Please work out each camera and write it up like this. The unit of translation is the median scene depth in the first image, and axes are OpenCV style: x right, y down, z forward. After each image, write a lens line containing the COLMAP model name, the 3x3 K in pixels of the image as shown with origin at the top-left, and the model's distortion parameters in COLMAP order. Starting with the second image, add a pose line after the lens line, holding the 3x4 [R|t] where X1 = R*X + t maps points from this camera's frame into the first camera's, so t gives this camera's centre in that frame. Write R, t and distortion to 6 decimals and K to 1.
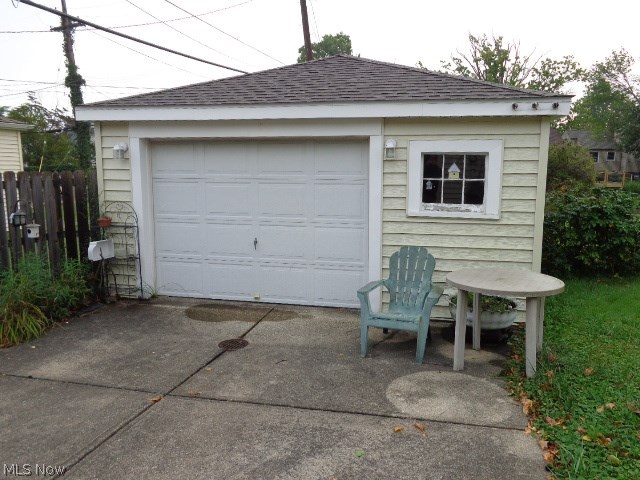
lens RADIAL K [[450.1, 0, 320.0], [0, 450.1, 240.0], [0, 0, 1]] dist [0.000740, 0.002104]
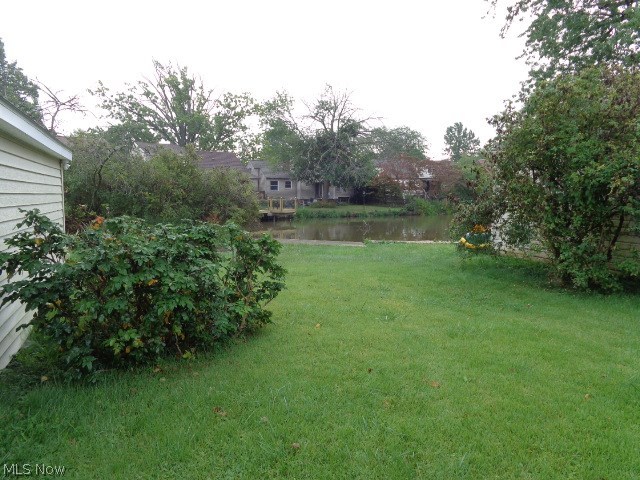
lens RADIAL K [[450.1, 0, 320.0], [0, 450.1, 240.0], [0, 0, 1]] dist [0.000740, 0.002104]
pose [[0.823809, -0.068073, 0.562765, 0.069101], [0.105035, 0.993903, -0.033534, -0.006033], [-0.557051, 0.086736, 0.825936, 0.052654]]
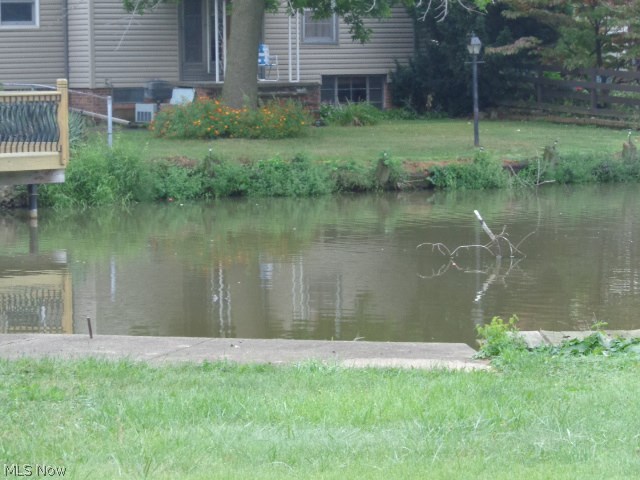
lens RADIAL K [[808.1, 0, 320.0], [0, 808.1, 240.0], [0, 0, 1]] dist [-0.001445, -0.001133]
pose [[0.780443, -0.005511, 0.625202, 0.357470], [0.124197, 0.981400, -0.146385, -0.019817], [-0.612767, 0.191893, 0.766612, 0.454061]]
